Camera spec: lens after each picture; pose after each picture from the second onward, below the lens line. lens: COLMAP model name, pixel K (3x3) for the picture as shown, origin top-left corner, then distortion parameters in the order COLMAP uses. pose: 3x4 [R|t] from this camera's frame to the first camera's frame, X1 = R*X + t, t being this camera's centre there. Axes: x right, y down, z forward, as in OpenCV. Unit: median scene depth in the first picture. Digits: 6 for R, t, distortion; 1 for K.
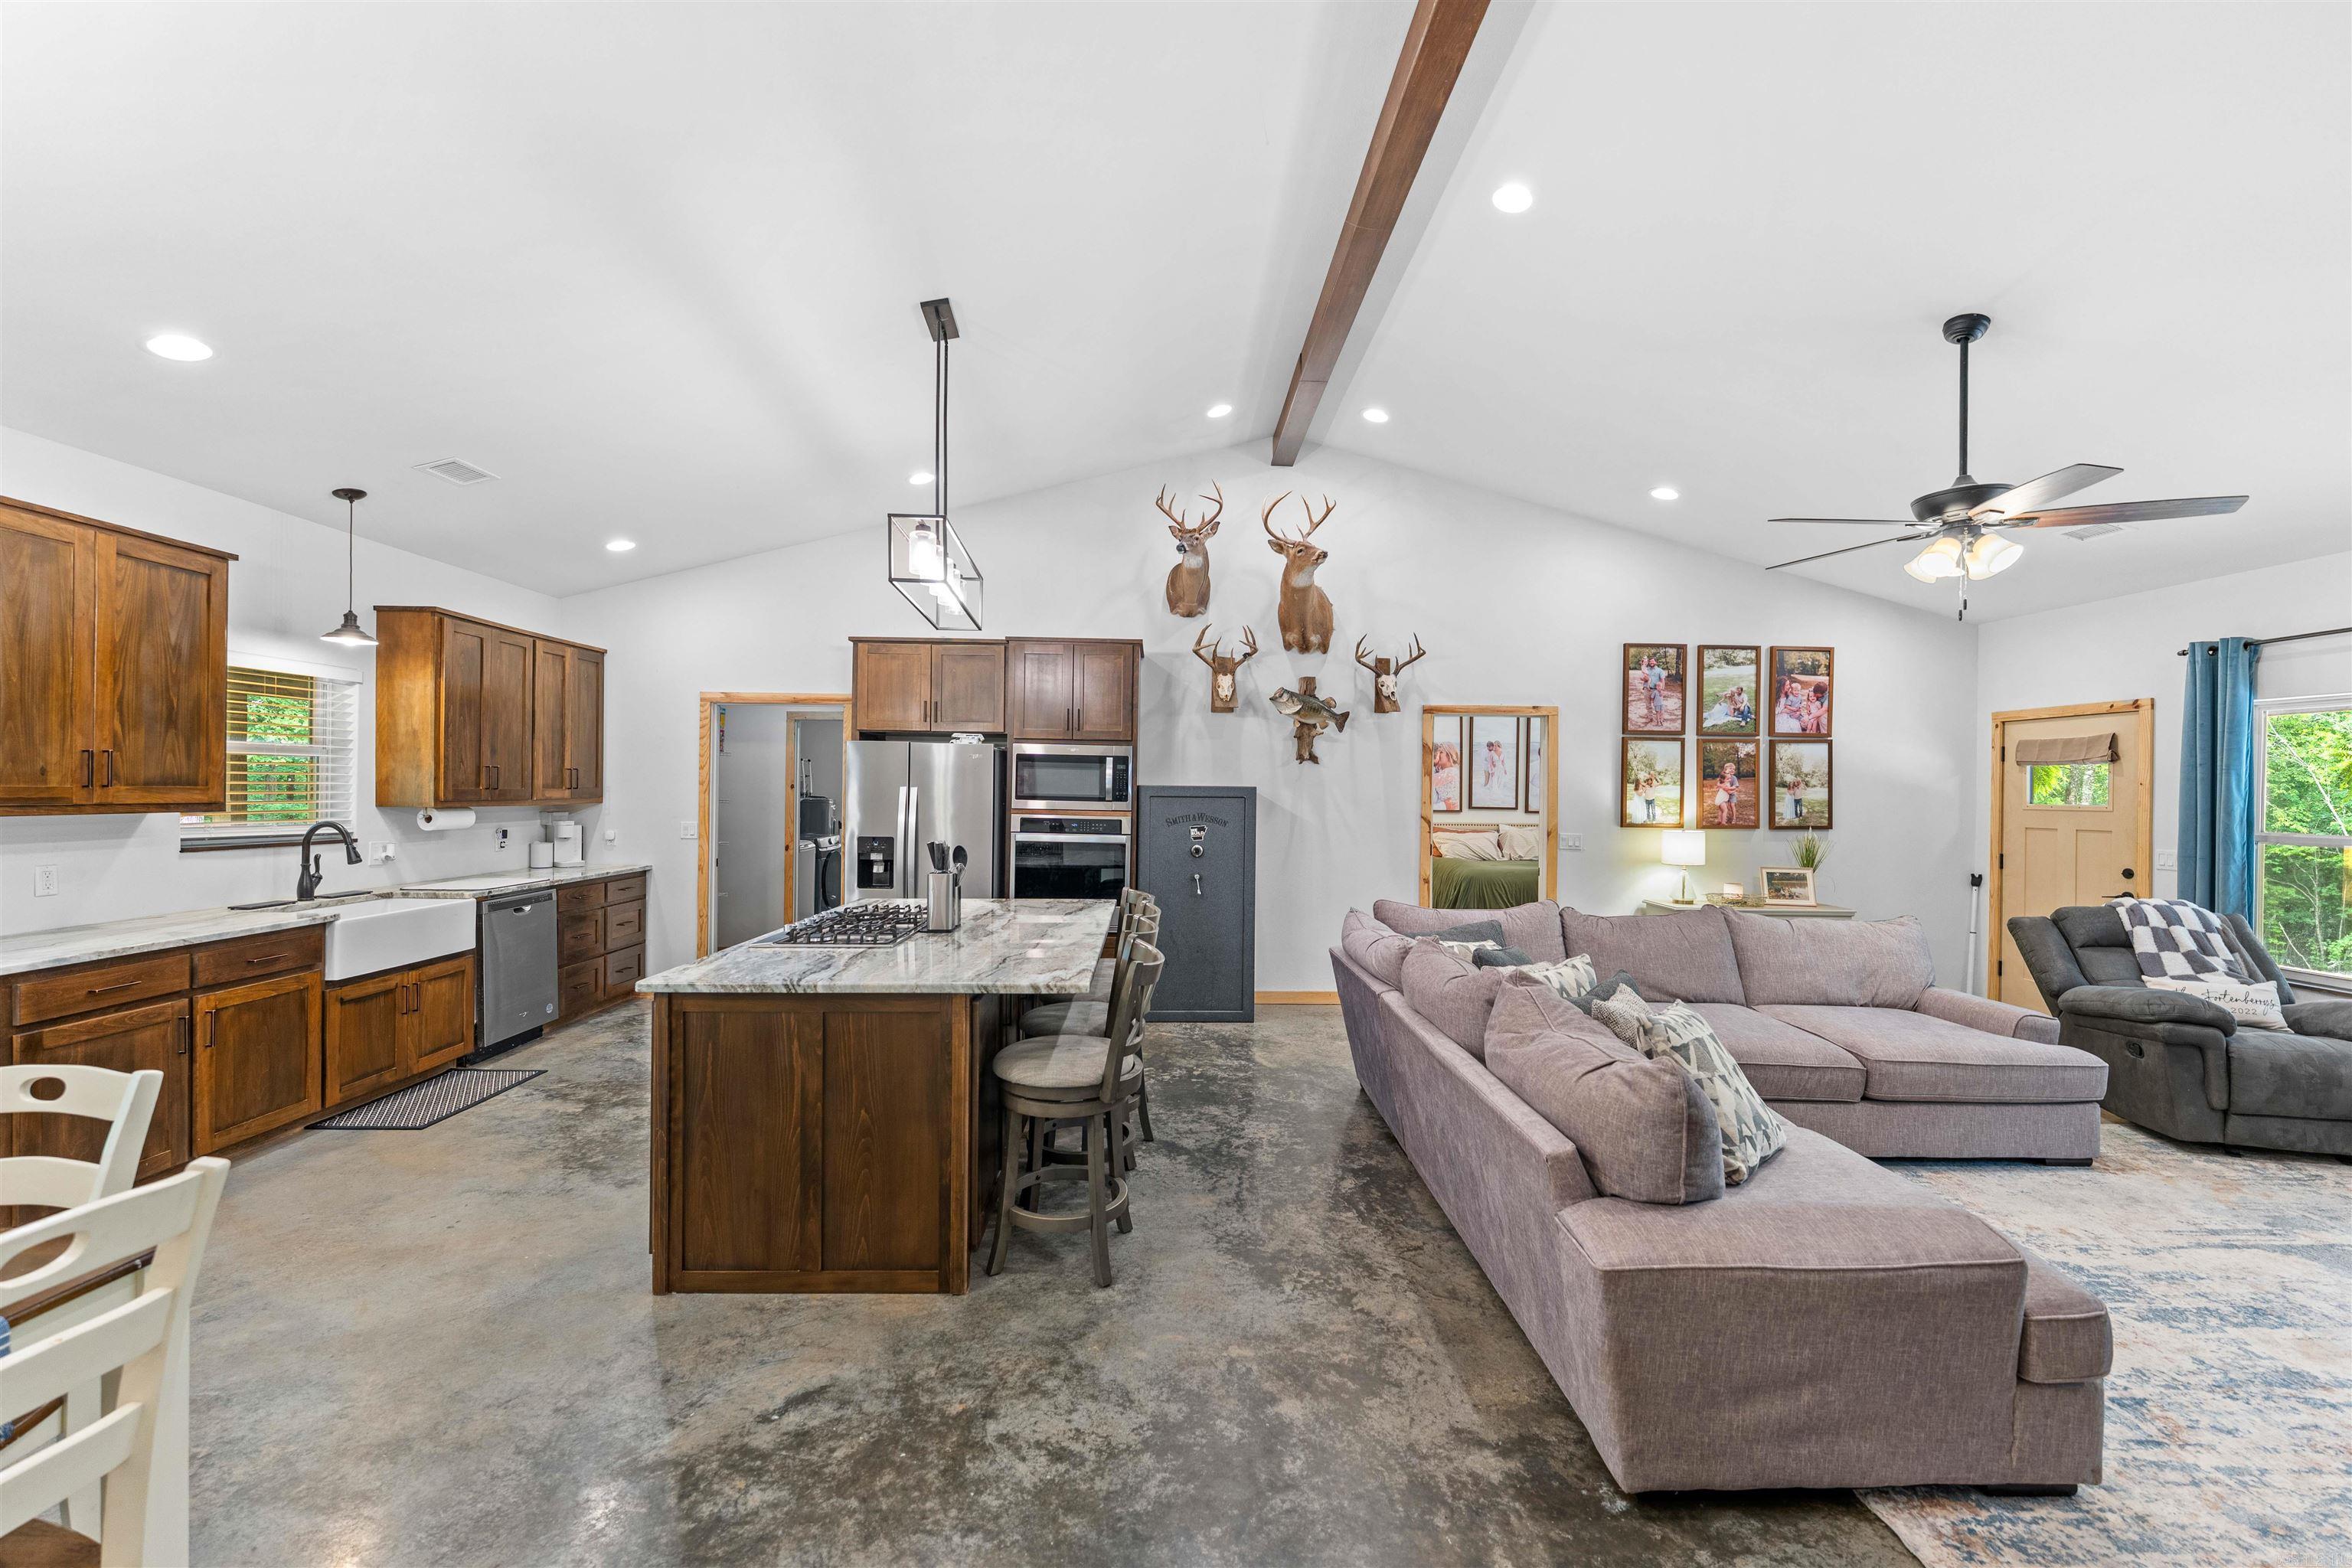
lens RADIAL K [[960.3, 0, 1178.8], [0, 960.3, 802.1], [0, 0, 1]] dist [-0.001343, 0.000222]
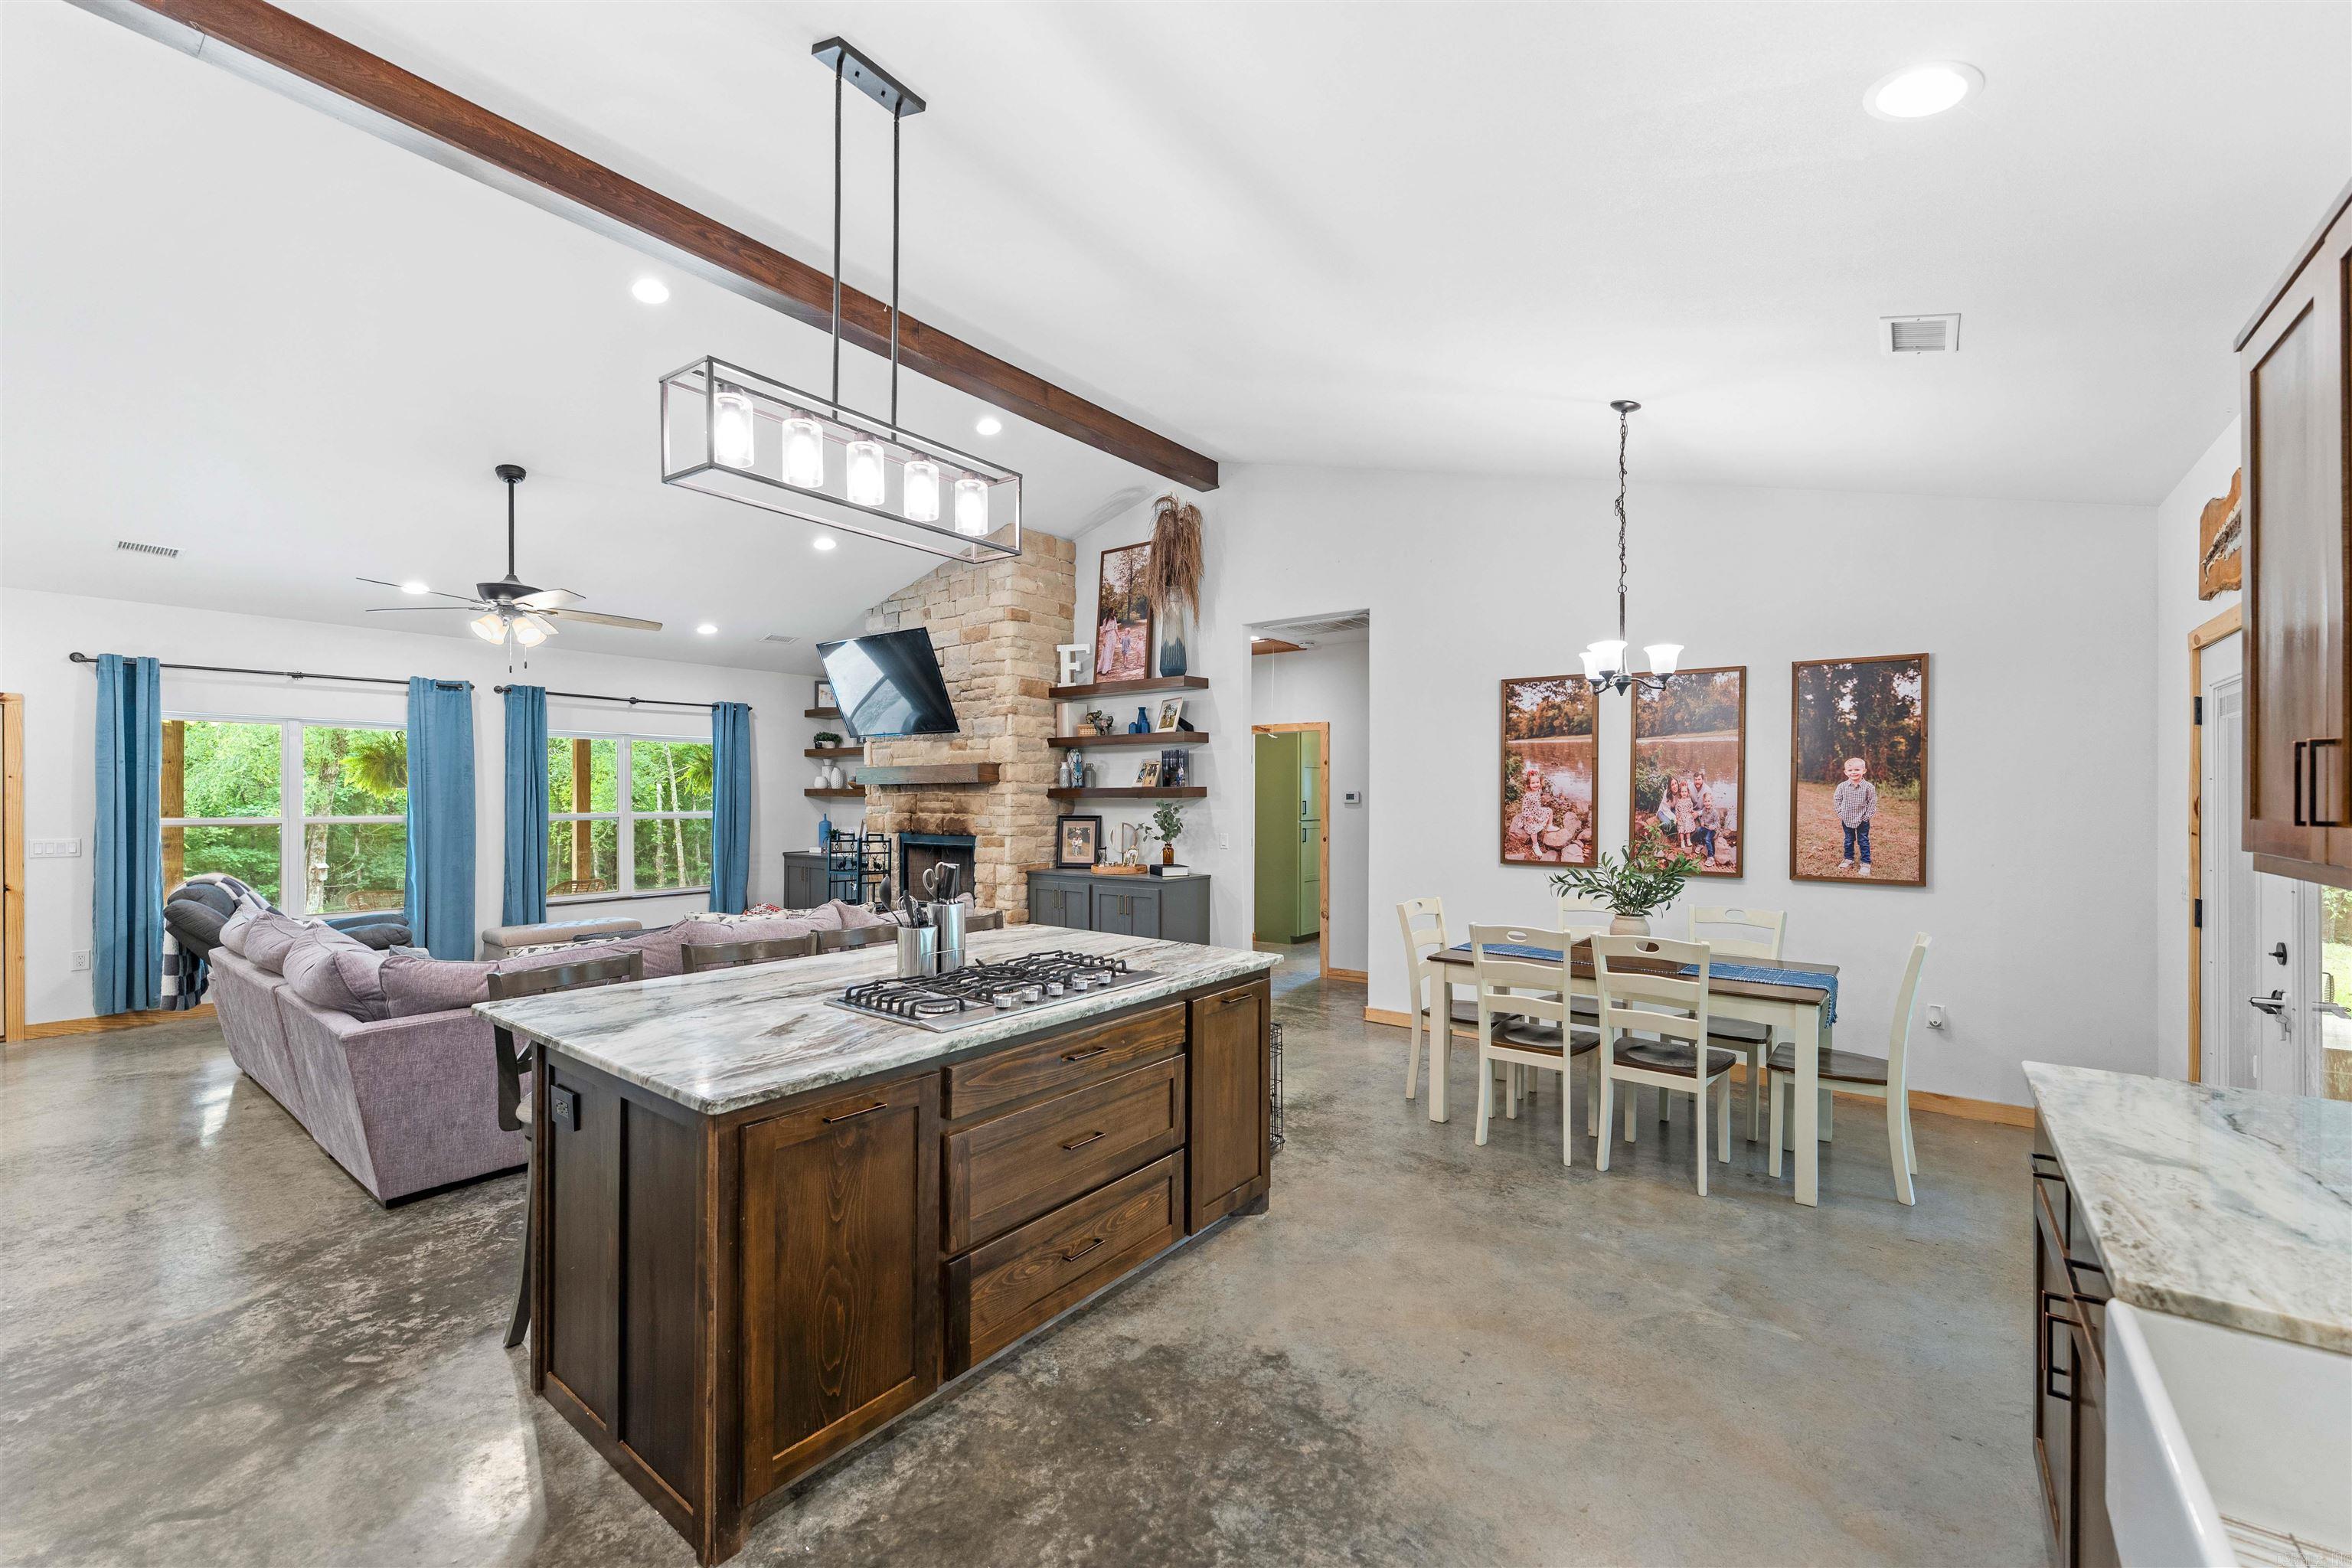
lens RADIAL K [[960.3, 0, 1176.9], [0, 960.3, 797.4], [0, 0, 1]] dist [-0.001343, 0.000222]
pose [[-0.779790, -0.015197, 0.625857, -0.568734], [-0.003996, 0.999806, 0.019299, -0.020232], [-0.626029, 0.012548, -0.779699, 0.947828]]
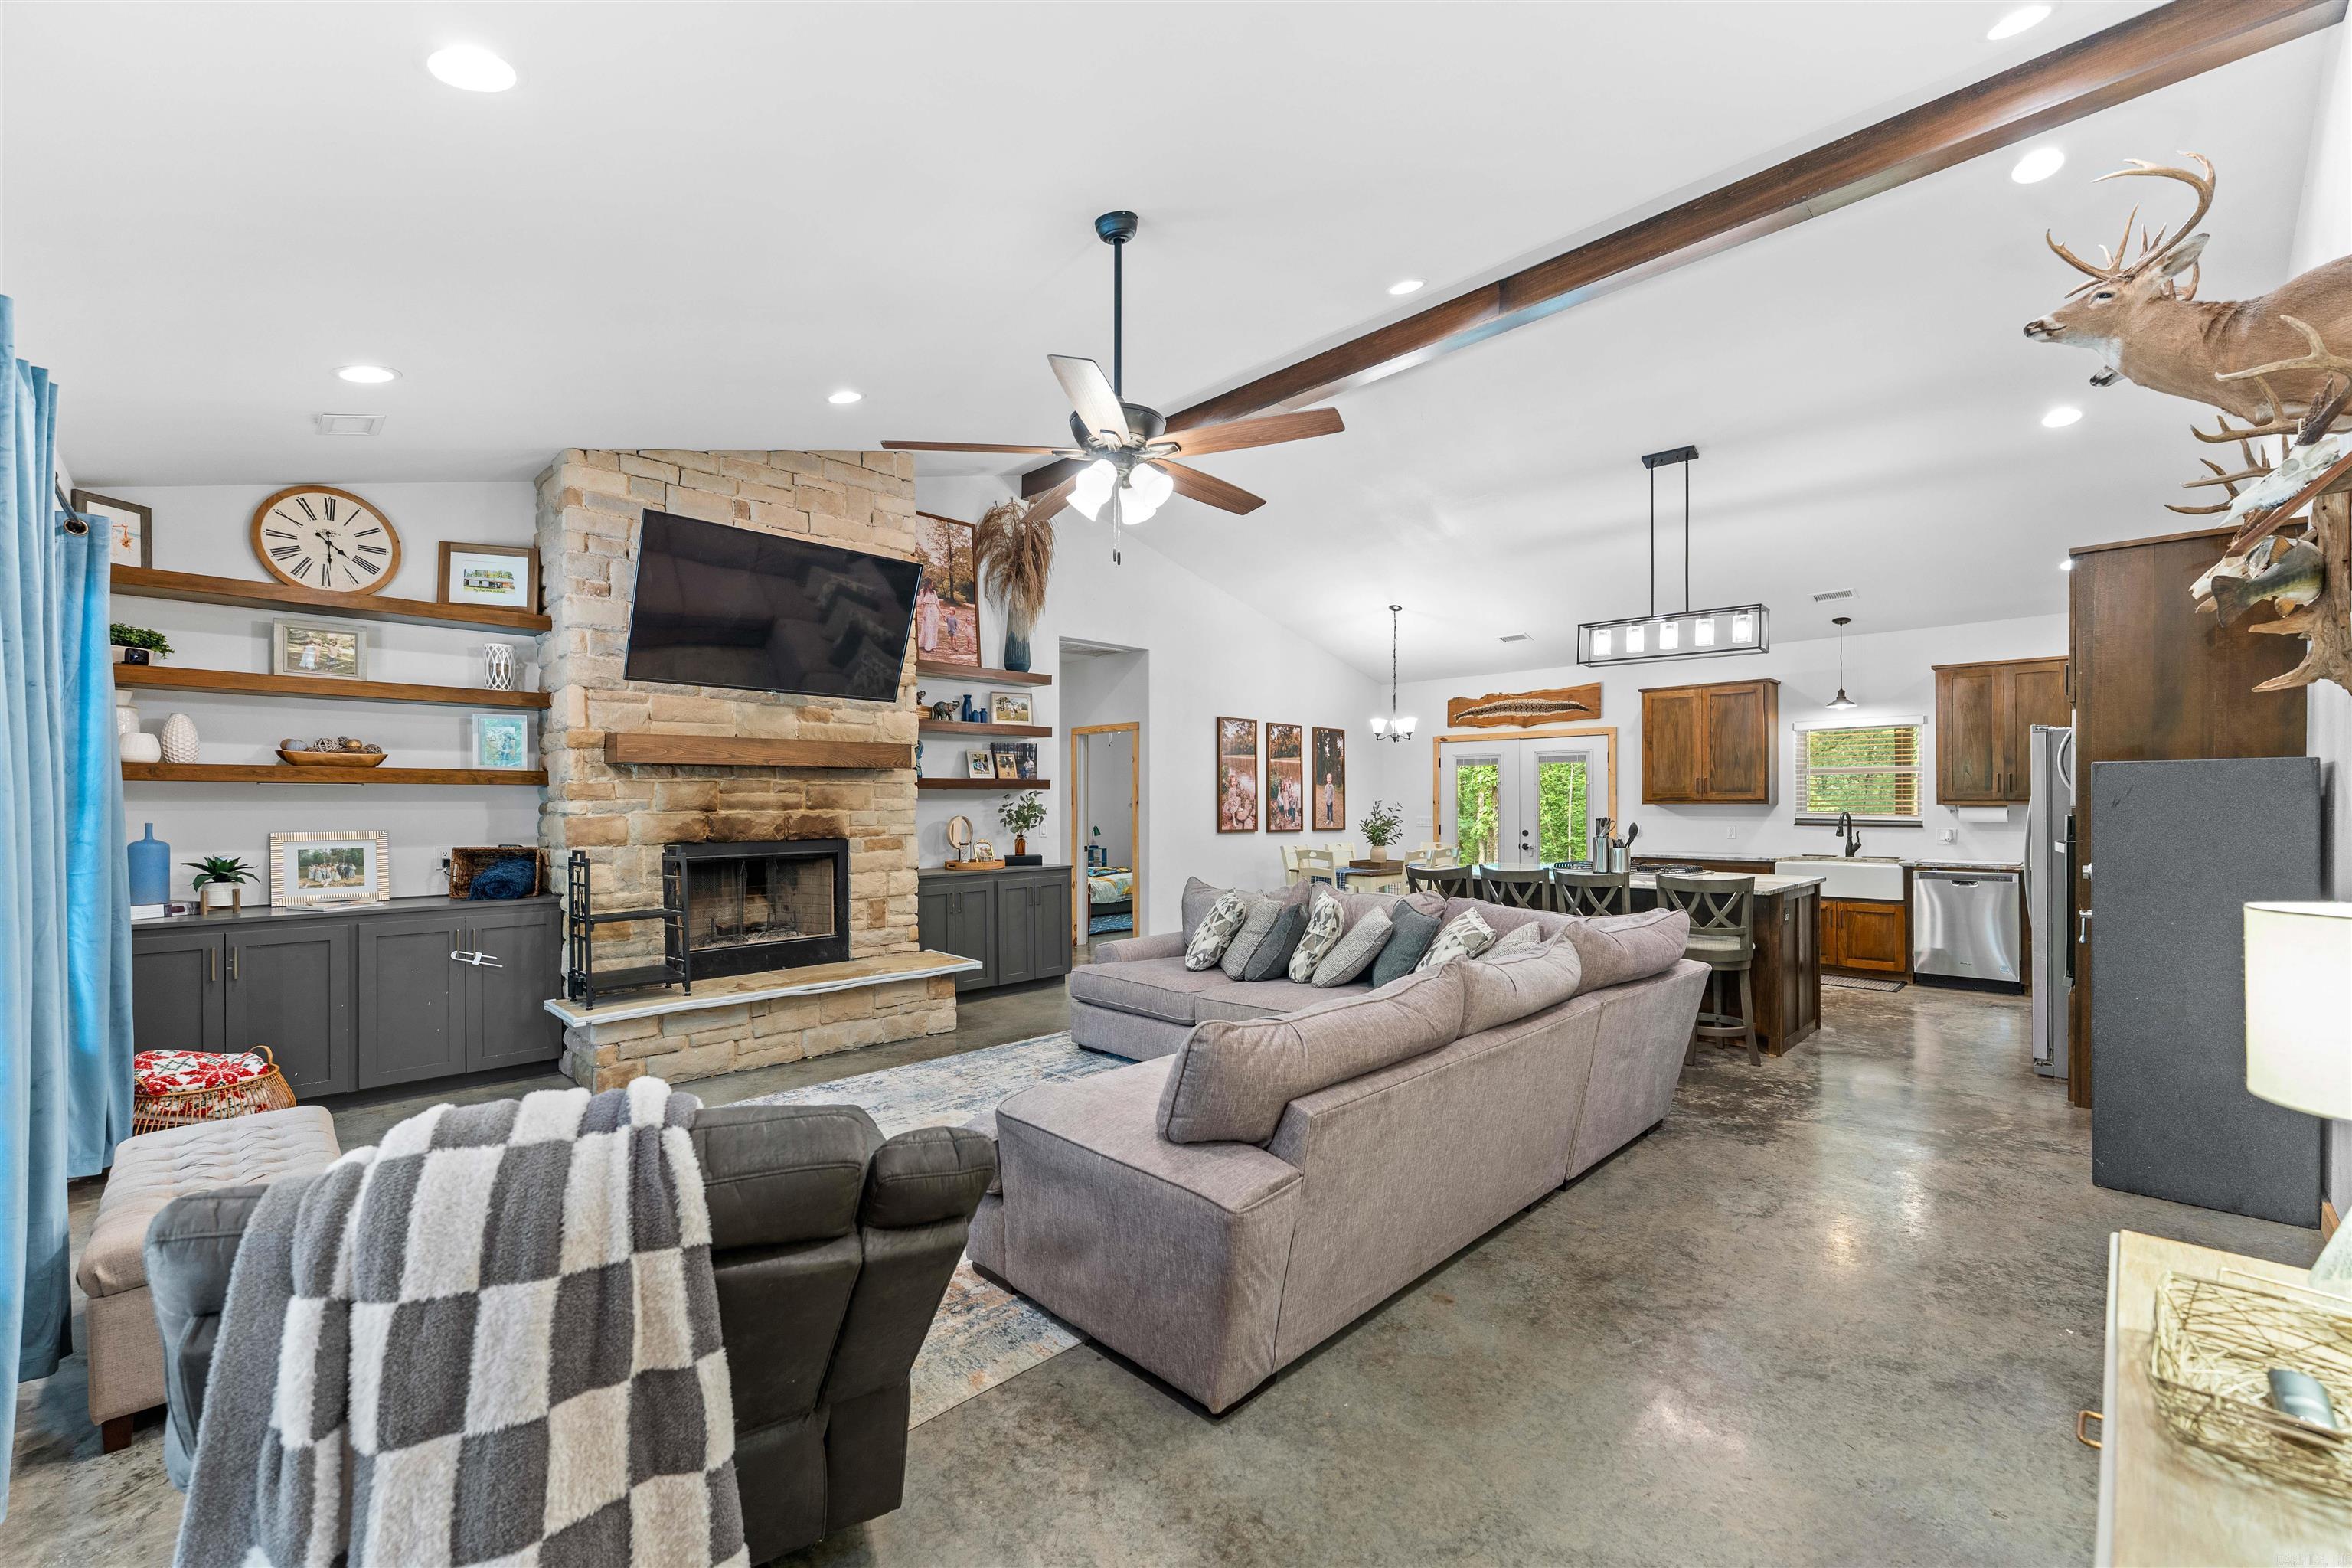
lens RADIAL K [[960.3, 0, 1181.7], [0, 960.3, 805.8], [0, 0, 1]] dist [-0.001343, 0.000222]
pose [[-0.722365, -0.008638, -0.691458, 0.867425], [-0.015224, 0.999878, 0.003414, 0.016214], [0.691345, 0.012993, -0.722408, 1.052612]]
